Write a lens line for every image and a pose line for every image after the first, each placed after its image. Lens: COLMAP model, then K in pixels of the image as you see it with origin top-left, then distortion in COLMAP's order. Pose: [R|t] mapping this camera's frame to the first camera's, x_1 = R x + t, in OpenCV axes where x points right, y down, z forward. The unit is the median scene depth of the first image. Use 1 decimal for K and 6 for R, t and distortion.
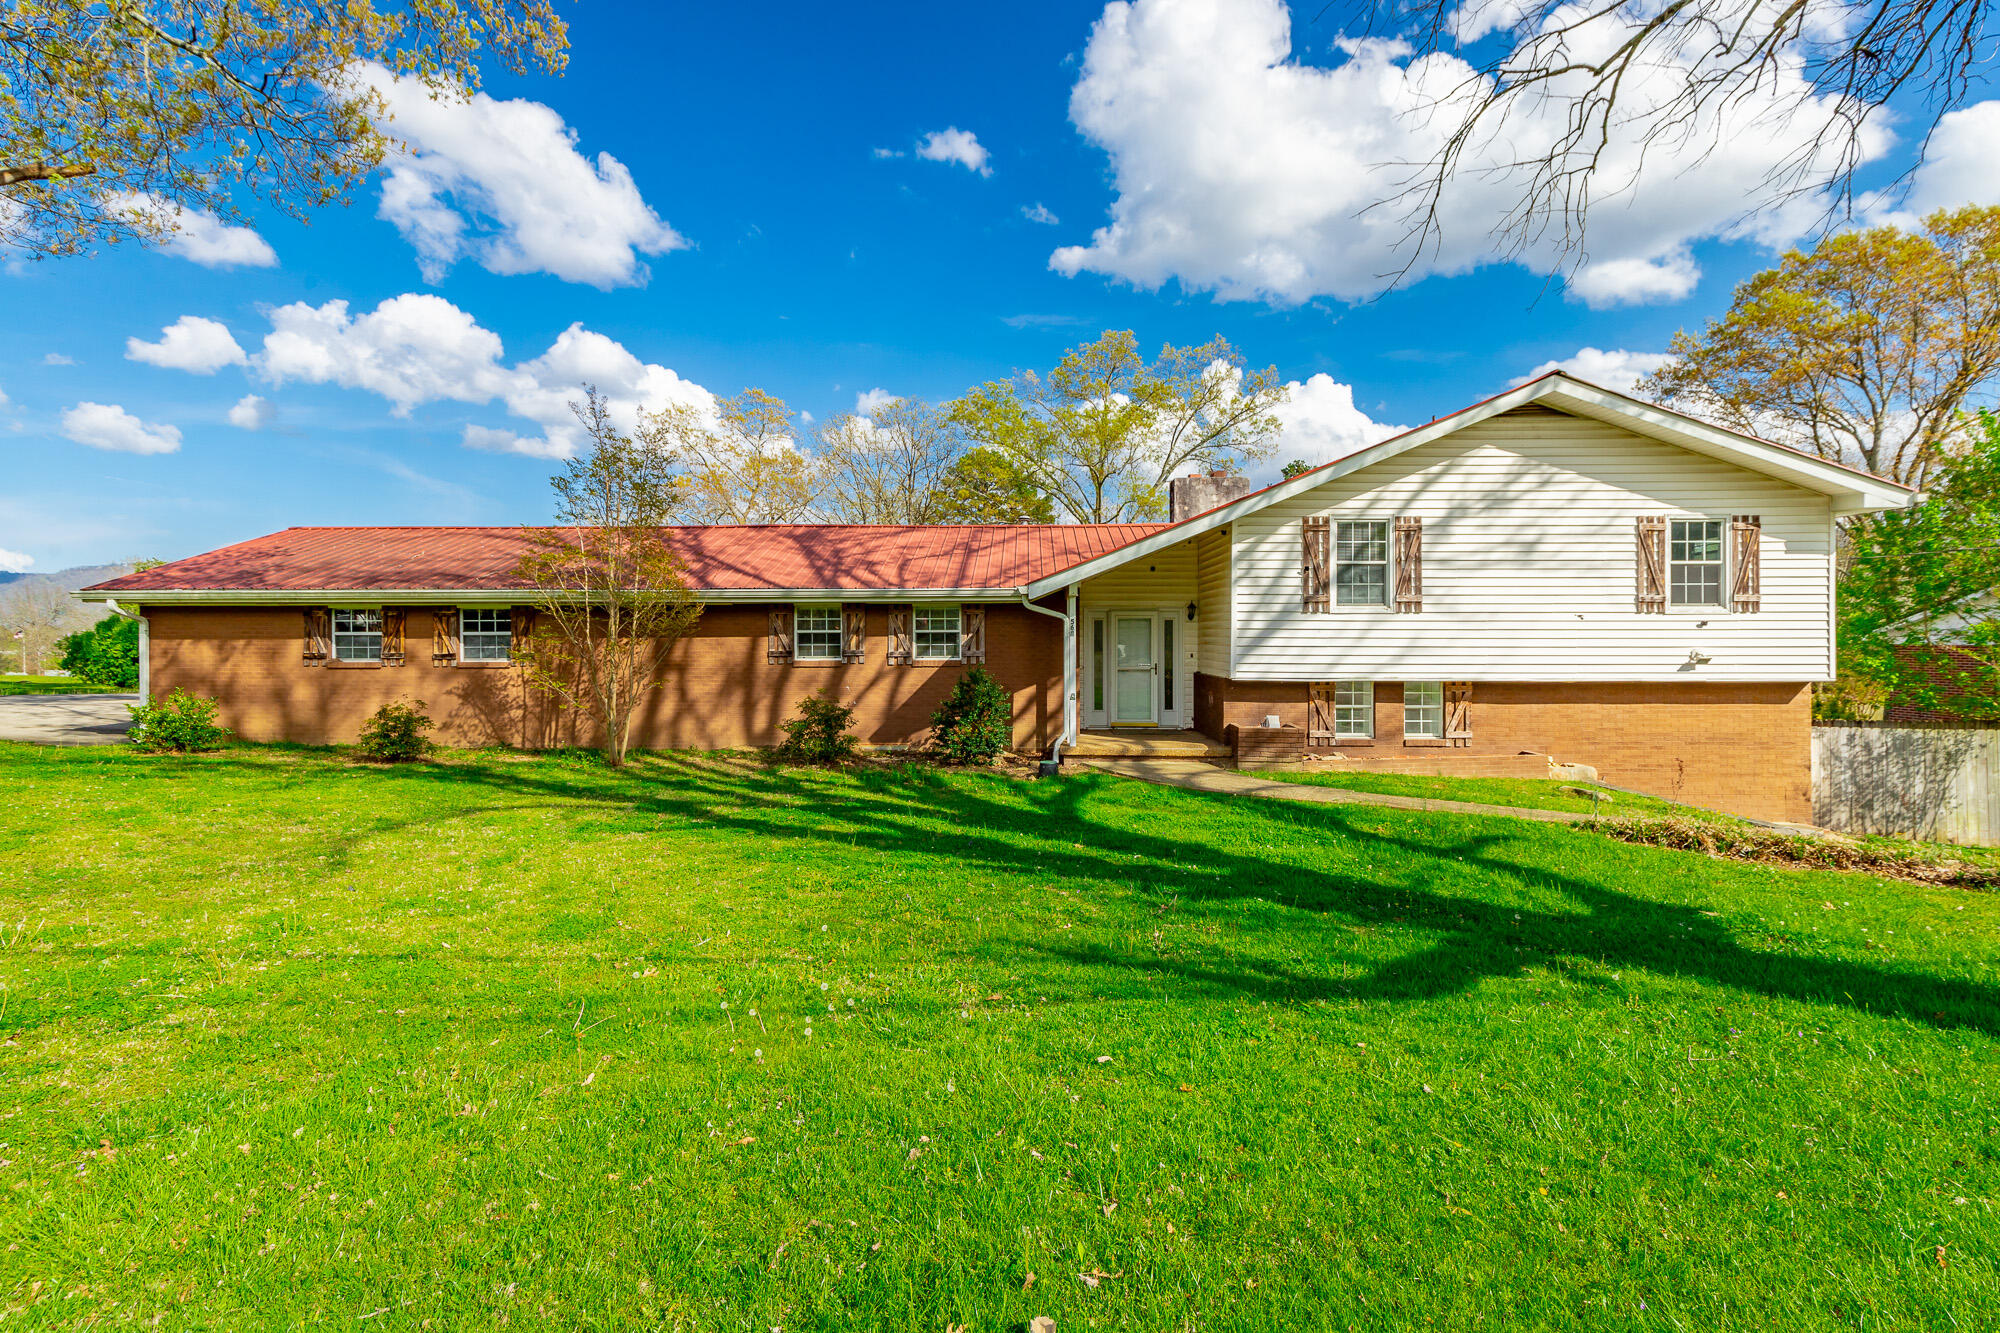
lens RADIAL K [[897.3, 0, 1022.0], [0, 897.3, 655.1], [0, 0, 1]] dist [0.000511, 0.002774]
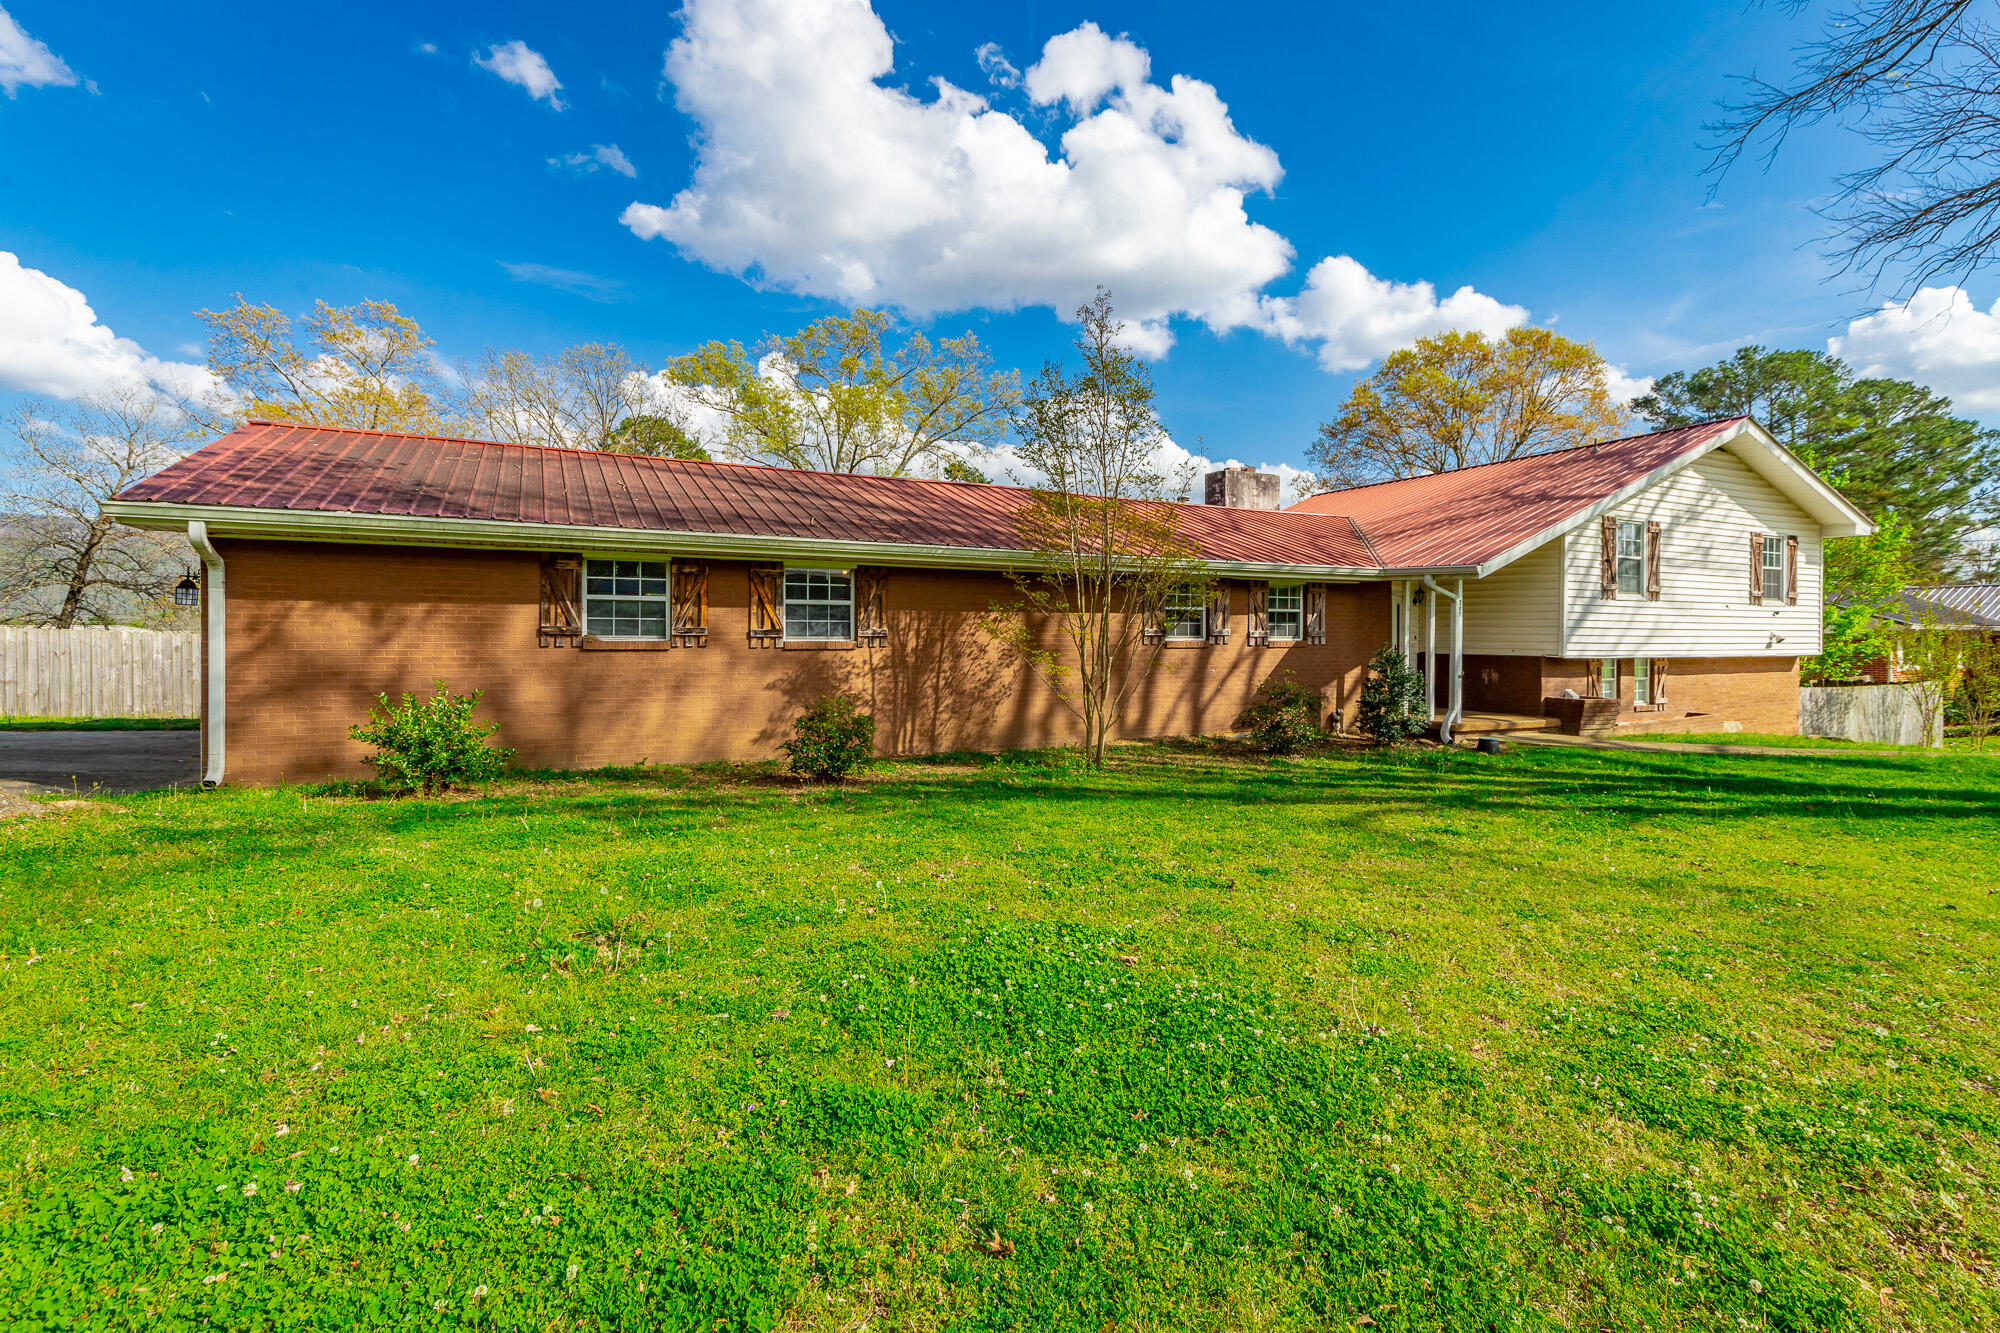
lens RADIAL K [[897.3, 0, 931.9], [0, 897.3, 647.1], [0, 0, 1]] dist [0.000511, 0.002774]
pose [[0.888263, -0.000781, 0.459334, -0.867993], [0.001683, 0.999997, -0.001553, 0.013311], [-0.459331, 0.002153, 0.888262, 0.327494]]
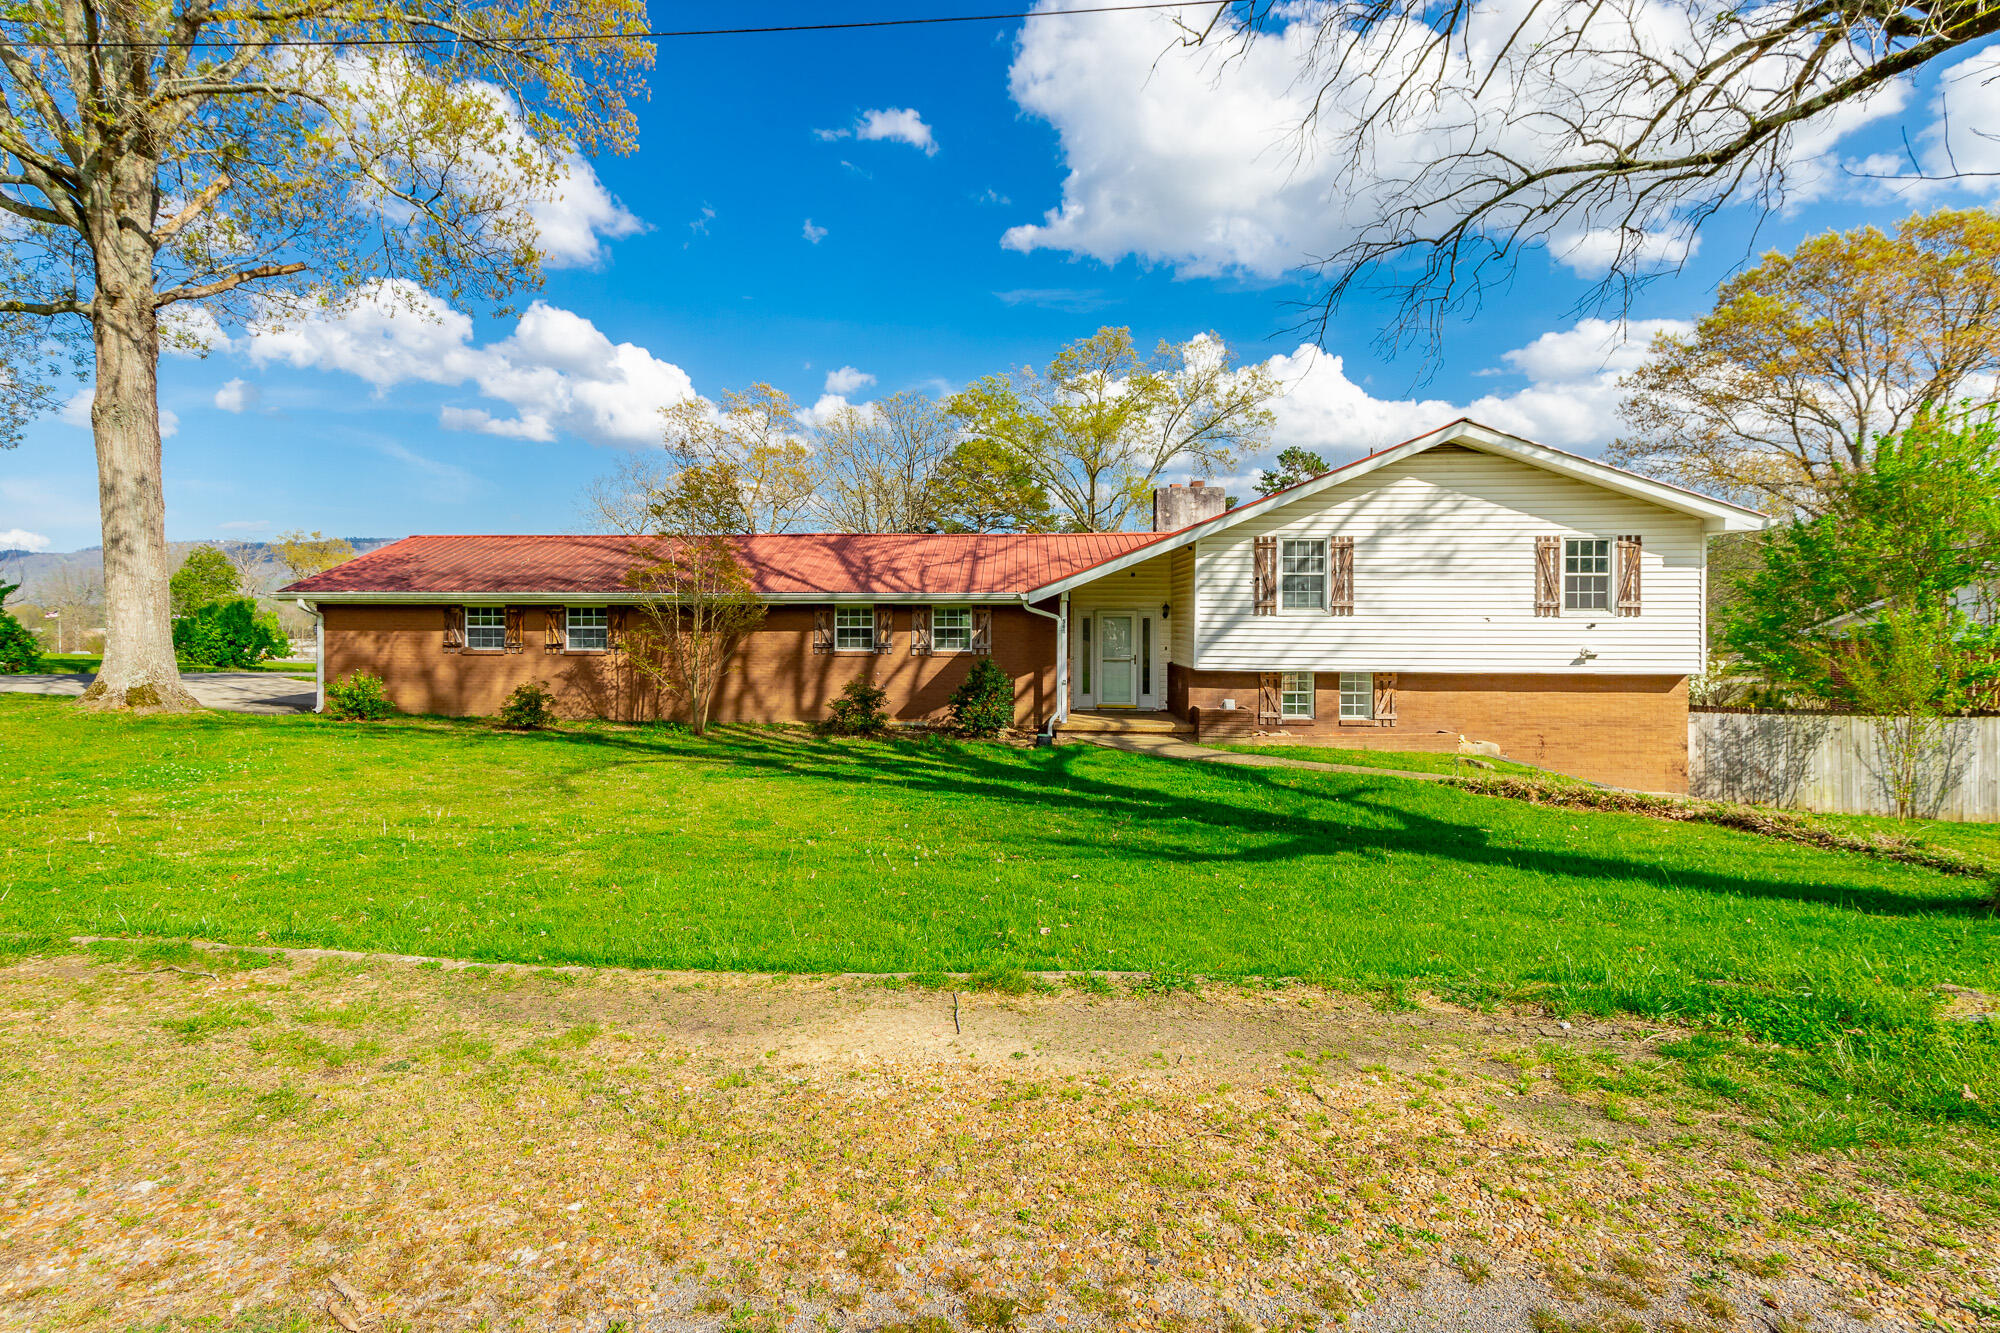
lens RADIAL K [[965.1, 0, 949.2], [0, 965.1, 642.4], [0, 0, 1]] dist [-0.000250, -0.001716]
pose [[0.997774, 0.004868, -0.066502, -0.011640], [-0.004377, 0.999962, 0.007516, -0.015930], [0.066536, -0.007209, 0.997758, -0.298273]]
